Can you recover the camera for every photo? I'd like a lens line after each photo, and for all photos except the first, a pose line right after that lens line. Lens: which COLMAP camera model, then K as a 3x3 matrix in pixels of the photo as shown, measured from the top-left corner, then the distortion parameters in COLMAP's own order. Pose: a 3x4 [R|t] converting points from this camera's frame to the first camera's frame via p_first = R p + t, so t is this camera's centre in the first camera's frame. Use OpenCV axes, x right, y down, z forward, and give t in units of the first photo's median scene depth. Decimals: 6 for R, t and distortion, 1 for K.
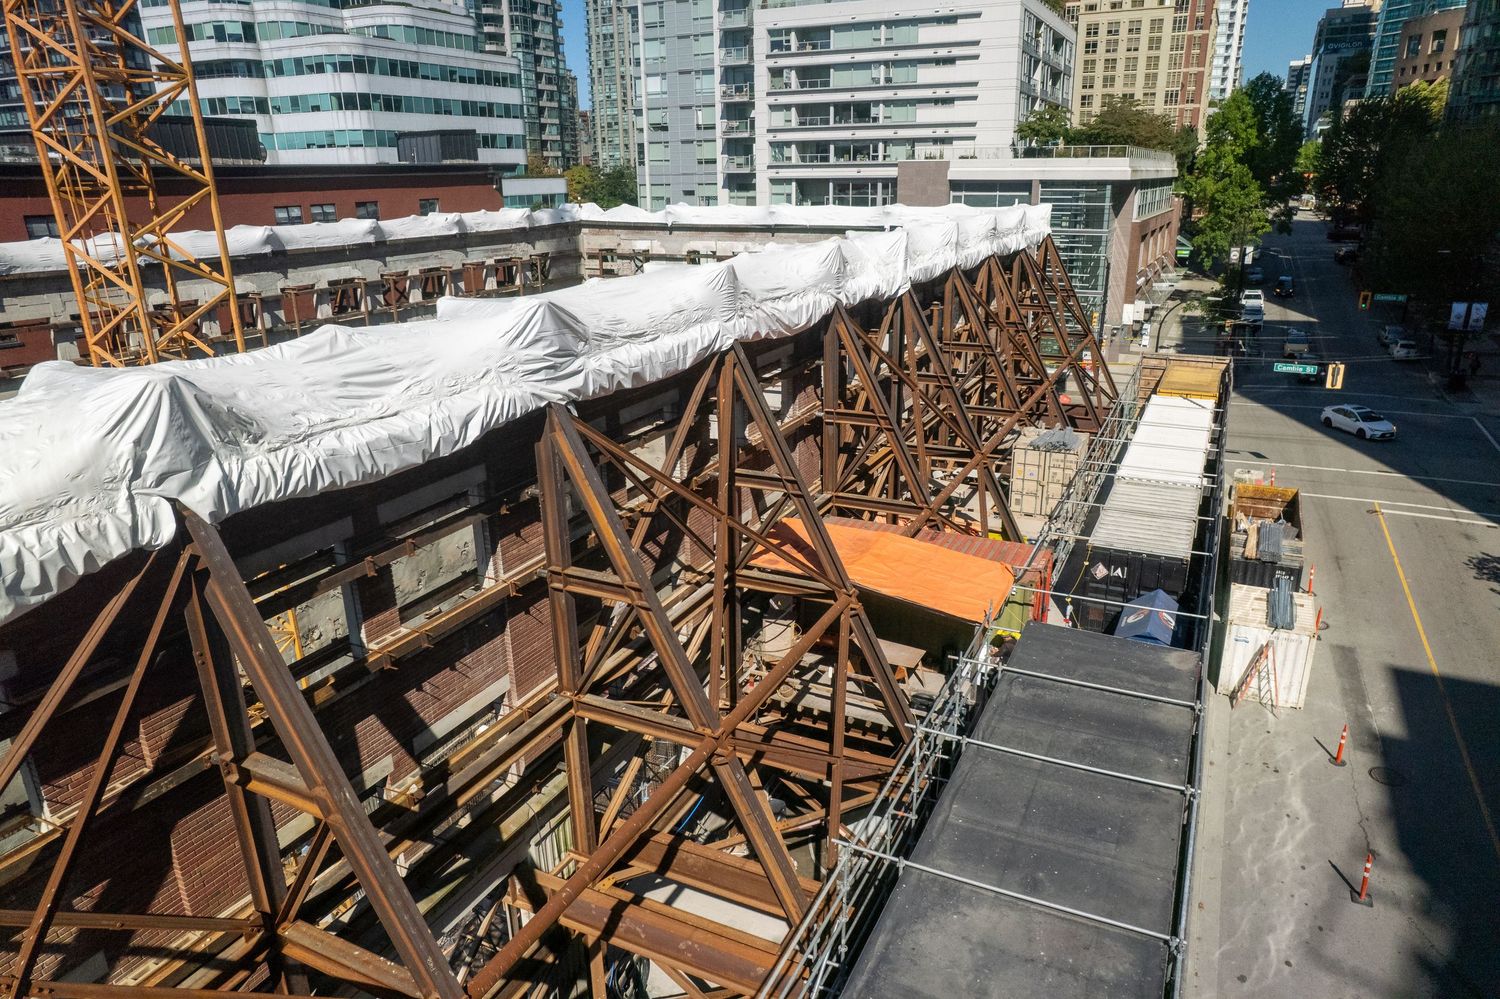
lens RADIAL K [[963.7, 0, 753.1], [0, 963.7, 504.0], [0, 0, 1]] dist [-0.076887, 0.069003]
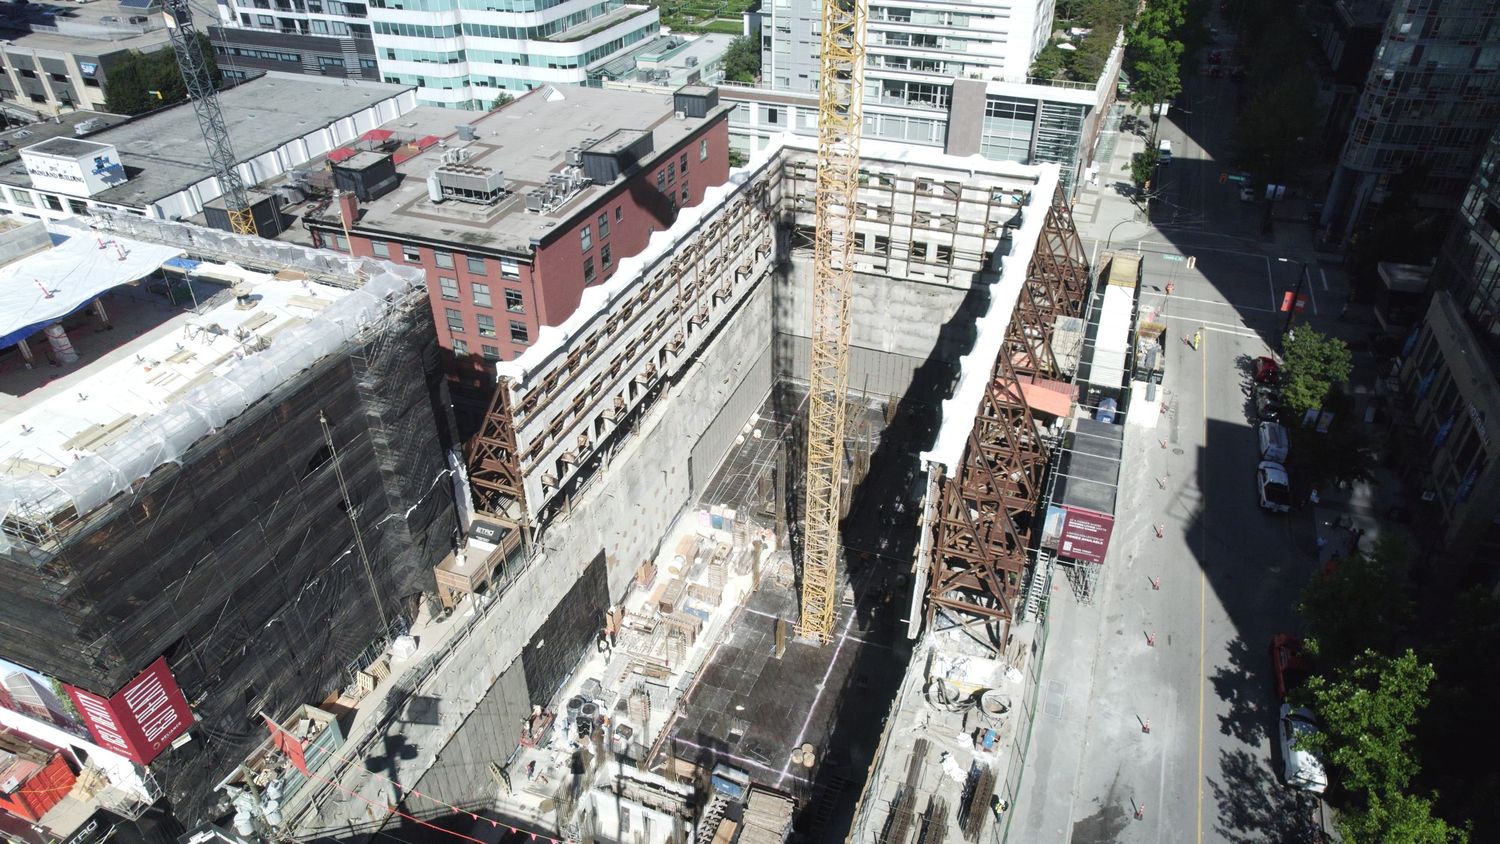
lens RADIAL K [[965.7, 0, 750.0], [0, 965.7, 422.0], [0, 0, 1]] dist [-0.053138, -0.000332]
pose [[0.996443, -0.037856, 0.075287, -0.314779], [0.017911, 0.968145, 0.249748, -0.202078], [-0.082343, -0.247511, 0.965380, -0.621465]]
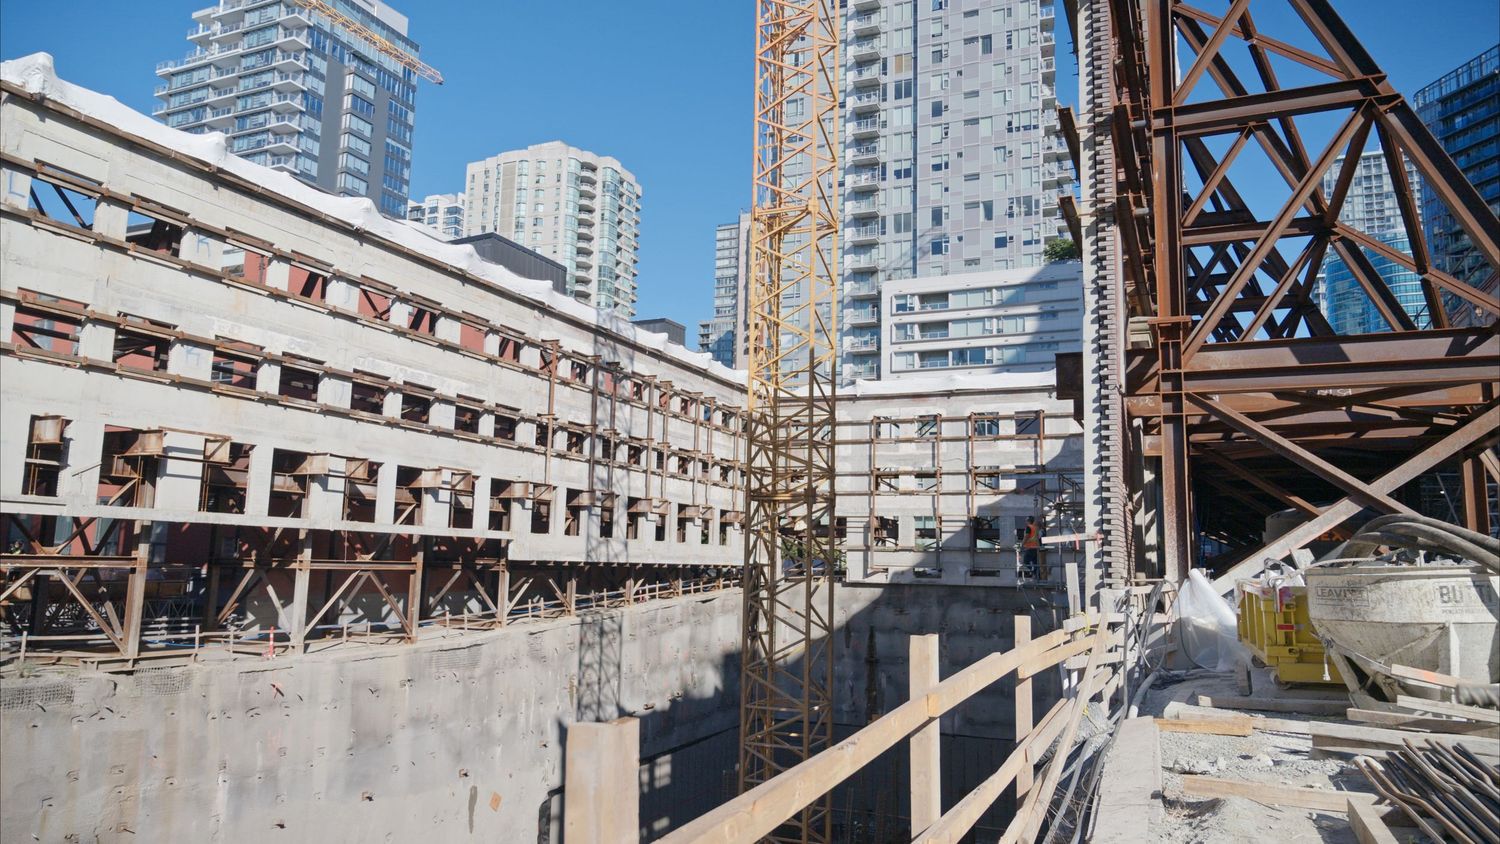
lens RADIAL K [[1000.9, 0, 754.8], [0, 1000.9, 428.0], [0, 0, 1]] dist [-0.004809, 0.000489]
pose [[0.998726, 0.042010, 0.027967, -0.192473], [-0.025034, 0.893558, -0.448249, 0.234938], [-0.043821, 0.446978, 0.893471, -0.065715]]
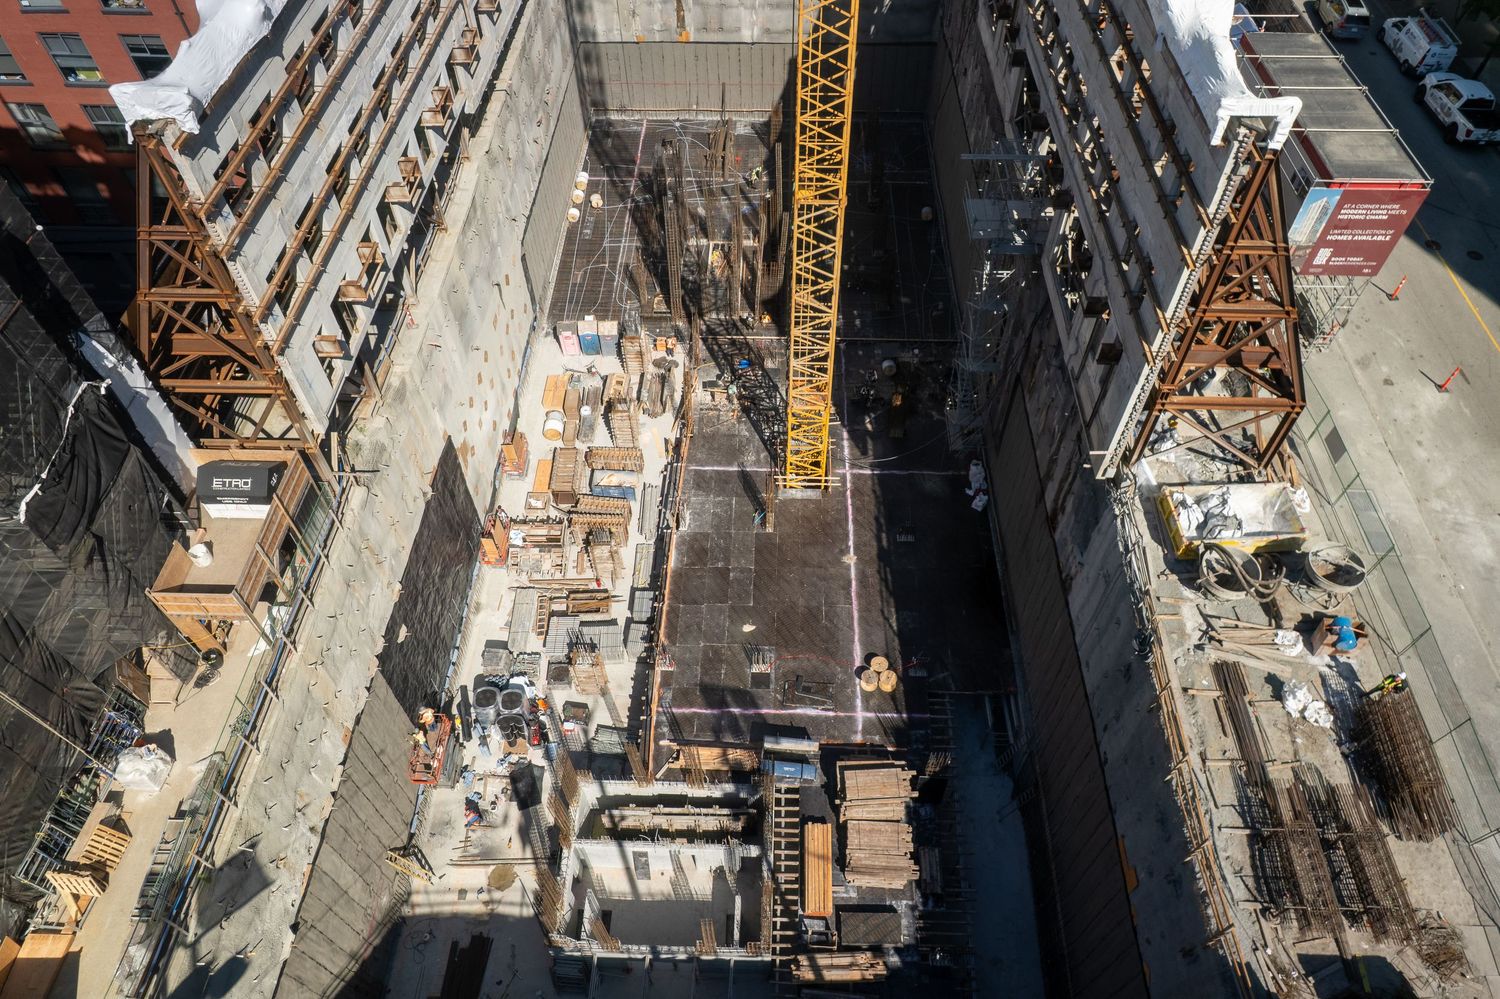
lens RADIAL K [[963.7, 0, 753.1], [0, 963.7, 504.0], [0, 0, 1]] dist [-0.076887, 0.069003]
pose [[0.912013, -0.317105, 0.260146, -0.398692], [0.129535, 0.824475, 0.550874, -0.078299], [-0.389169, -0.468706, 0.793008, -0.186908]]
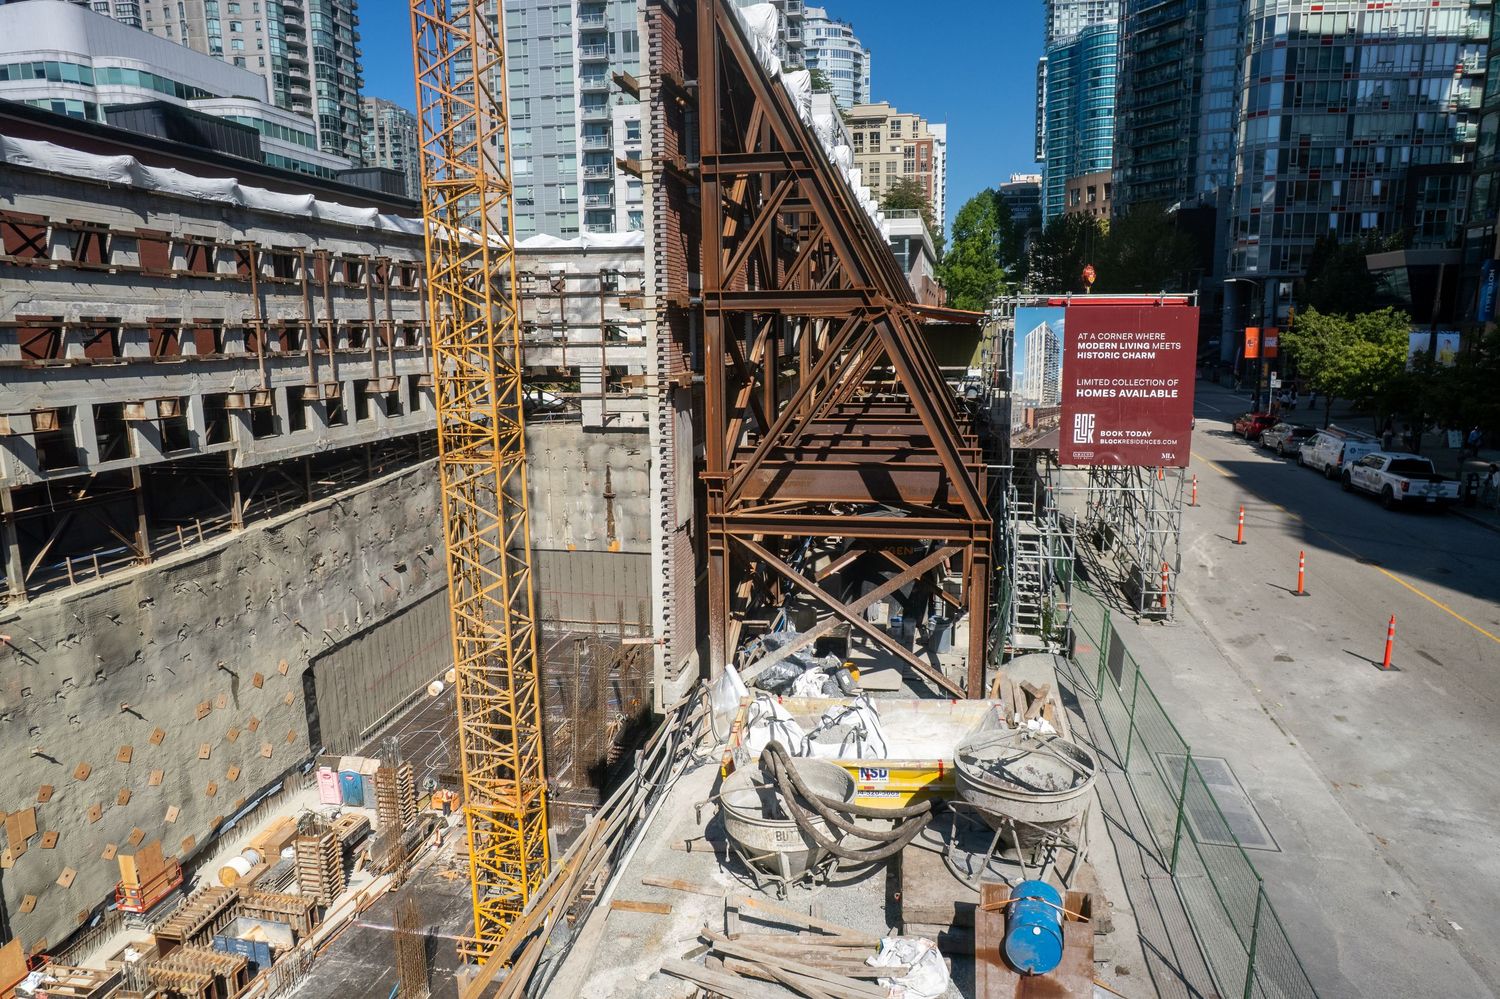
lens RADIAL K [[963.7, 0, 753.1], [0, 963.7, 504.0], [0, 0, 1]] dist [-0.076887, 0.069003]
pose [[0.965511, -0.041640, 0.257012, -0.160572], [0.080867, 0.986268, -0.143997, 0.171808], [-0.247487, 0.159814, 0.955620, -0.126176]]
